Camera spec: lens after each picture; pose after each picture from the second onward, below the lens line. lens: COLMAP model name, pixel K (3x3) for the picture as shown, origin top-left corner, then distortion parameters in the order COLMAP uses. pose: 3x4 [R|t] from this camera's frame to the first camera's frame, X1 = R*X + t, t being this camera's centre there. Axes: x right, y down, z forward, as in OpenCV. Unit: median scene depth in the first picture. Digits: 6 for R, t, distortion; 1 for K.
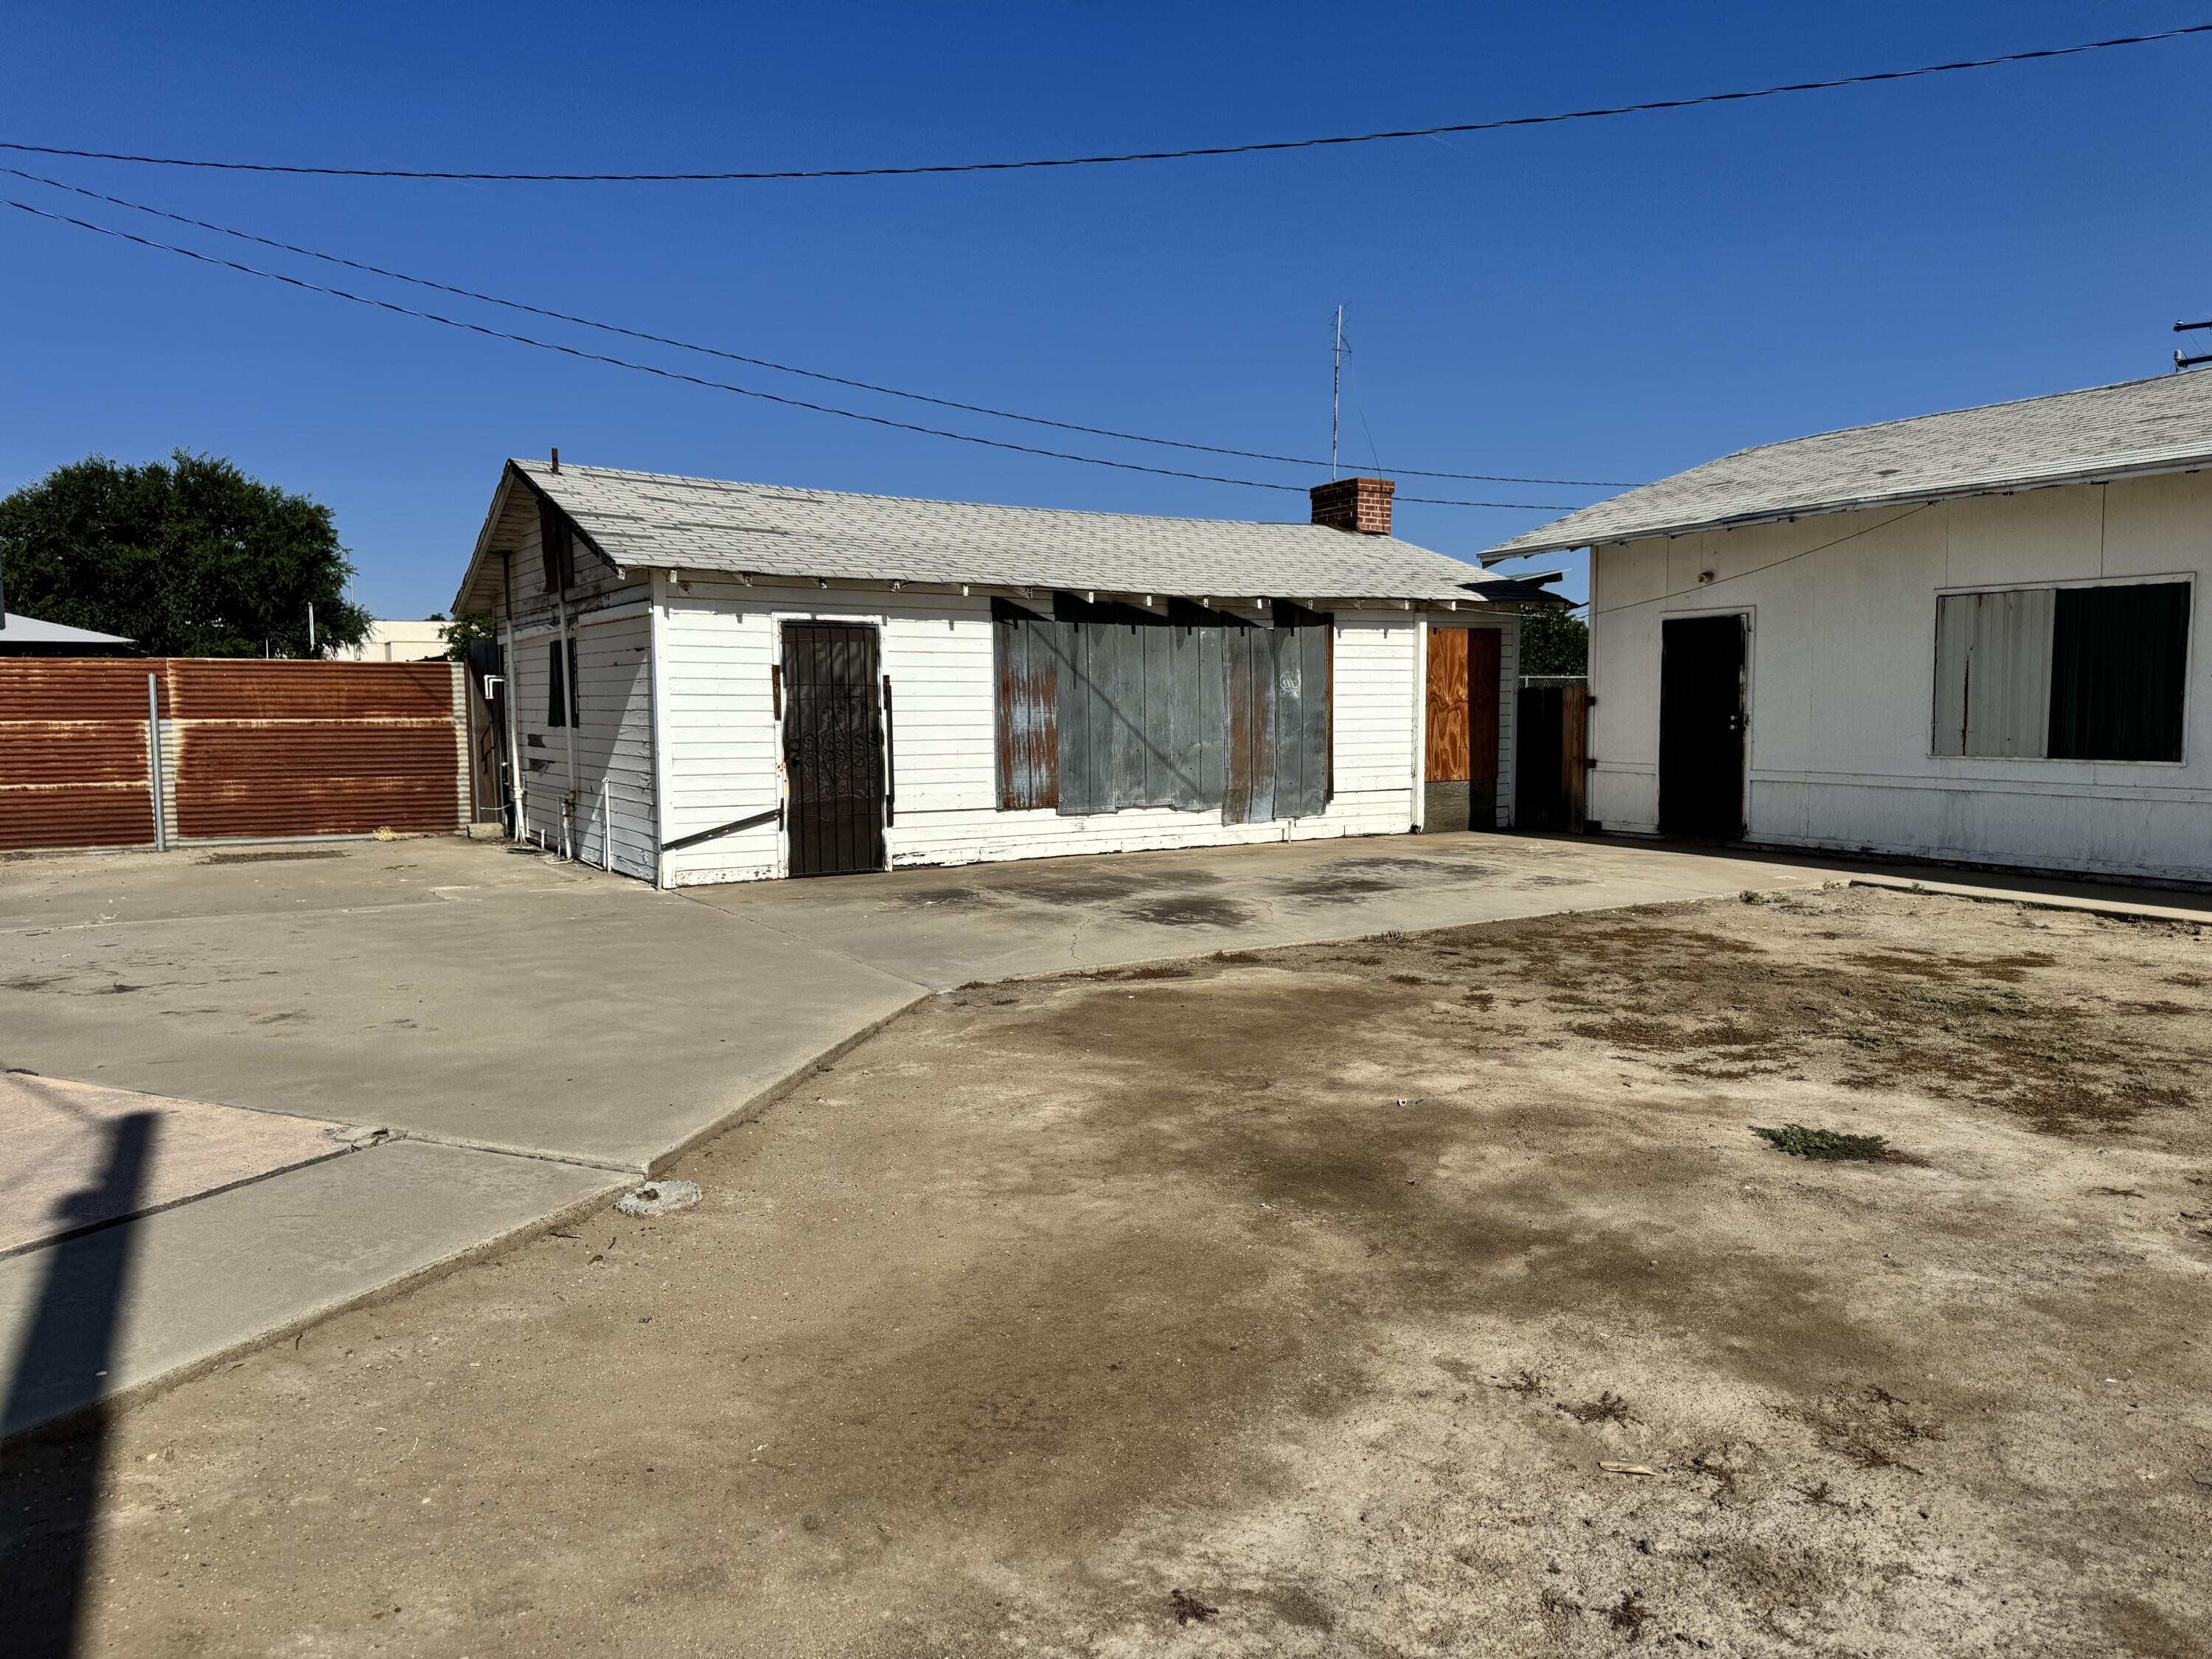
lens RADIAL K [[1587.6, 0, 1104.4], [0, 1587.6, 818.4], [0, 0, 1]] dist [0.121434, -0.207730]
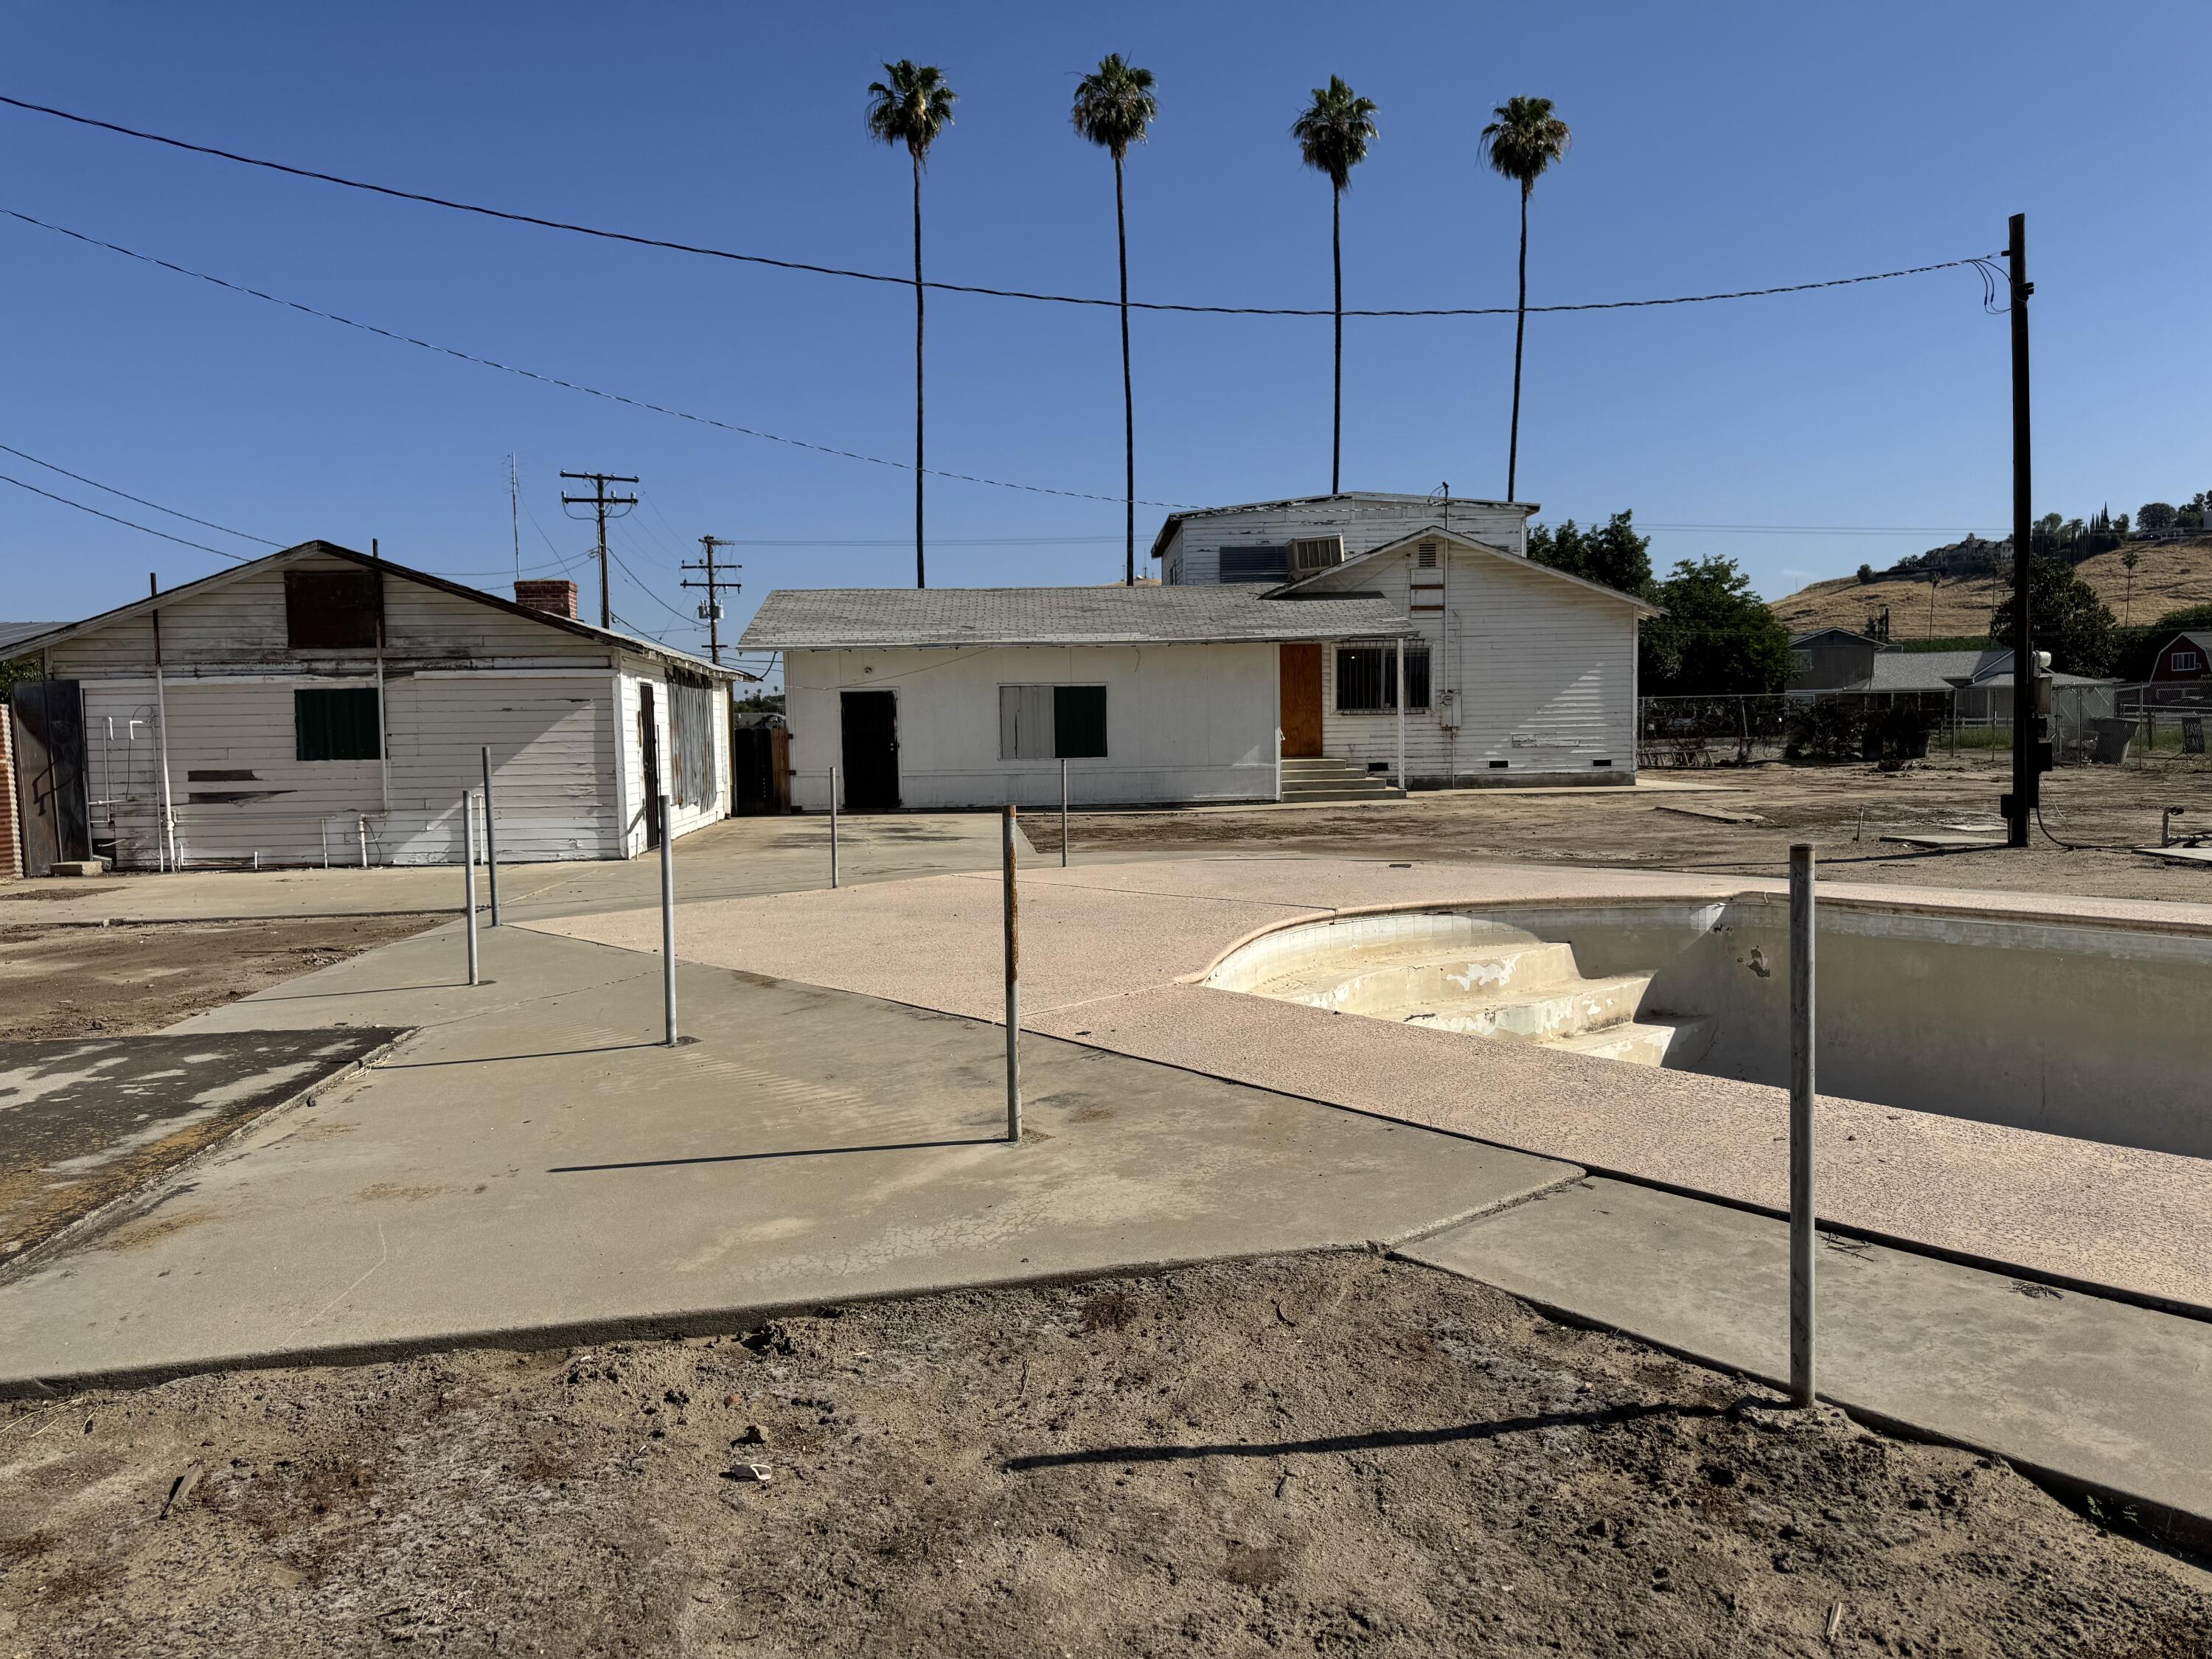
lens RADIAL K [[1578.5, 0, 1162.5], [0, 1578.5, 809.1], [0, 0, 1]] dist [0.047301, -0.059951]
pose [[0.418771, -0.046763, 0.906887, -1.572067], [0.079361, 0.996737, 0.014750, 0.015606], [-0.904617, 0.065795, 0.421116, -0.094043]]
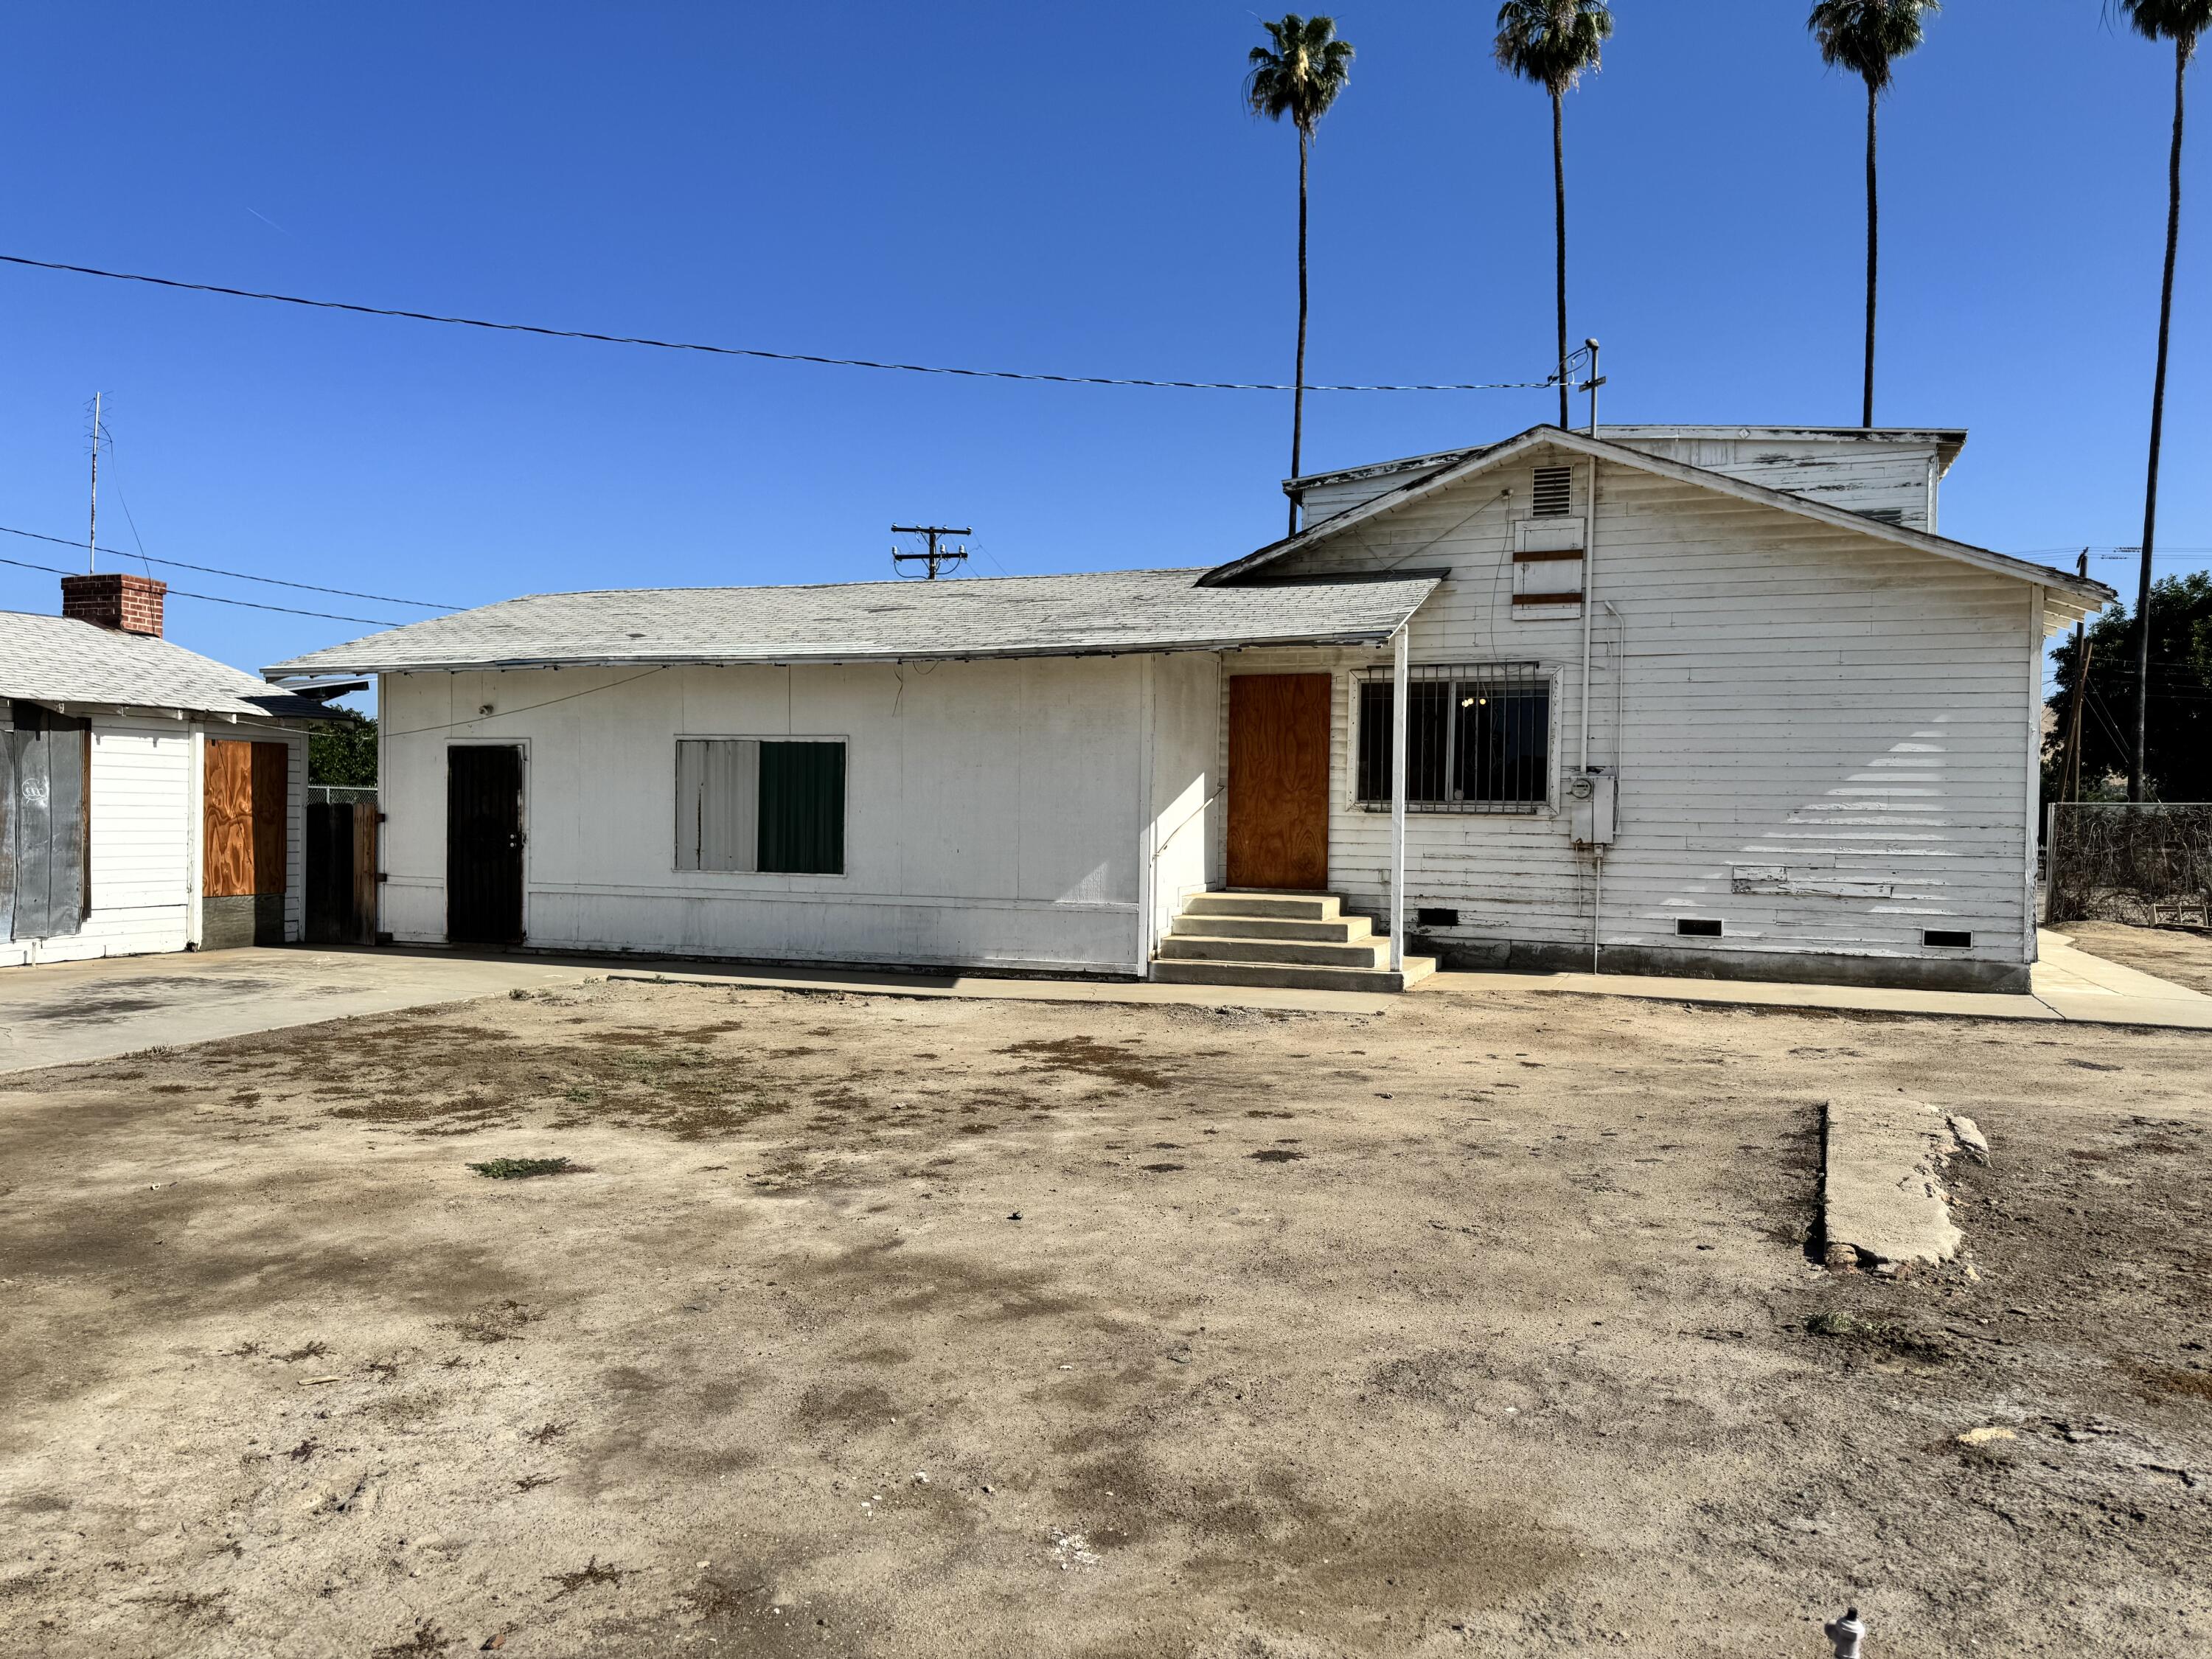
lens RADIAL K [[1580.8, 0, 1124.4], [0, 1580.8, 844.2], [0, 0, 1]] dist [0.035906, -0.039338]
pose [[0.754287, 0.009847, 0.656471, -0.017731], [0.025522, 0.998692, -0.044305, 0.003296], [-0.656049, 0.050173, 0.753049, -0.145084]]
